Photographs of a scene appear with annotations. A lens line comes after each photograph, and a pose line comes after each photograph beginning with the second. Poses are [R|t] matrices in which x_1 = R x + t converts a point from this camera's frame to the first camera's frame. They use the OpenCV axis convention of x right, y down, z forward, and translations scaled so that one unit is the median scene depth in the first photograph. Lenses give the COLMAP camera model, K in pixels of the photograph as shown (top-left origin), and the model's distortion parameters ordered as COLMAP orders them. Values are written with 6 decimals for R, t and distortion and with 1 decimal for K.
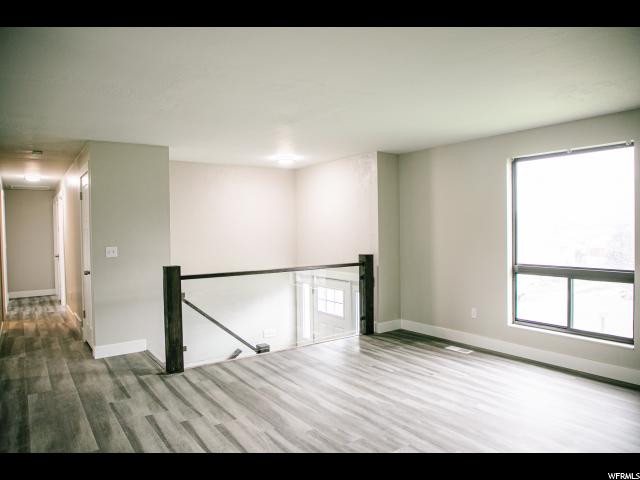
lens RADIAL K [[443.7, 0, 320.0], [0, 443.7, 241.4], [0, 0, 1]] dist [-0.057347, -0.007016]
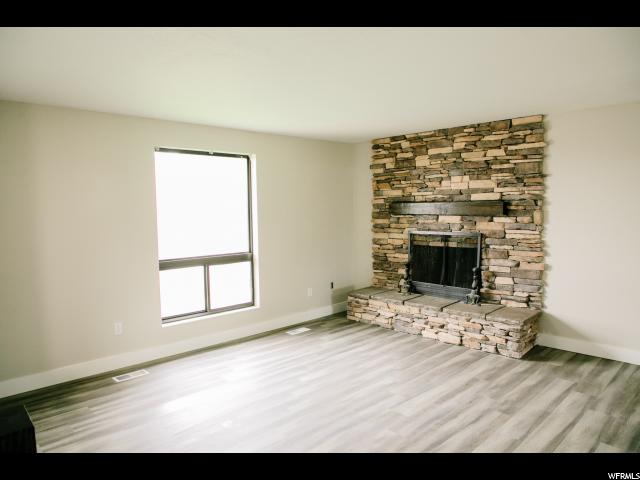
lens RADIAL K [[443.7, 0, 319.8], [0, 443.7, 238.7], [0, 0, 1]] dist [-0.057347, -0.007016]
pose [[-0.177852, -0.055030, 0.982517, -0.558659], [0.042055, 0.997098, 0.063460, -0.042567], [-0.983158, 0.052606, -0.175022, 0.857752]]
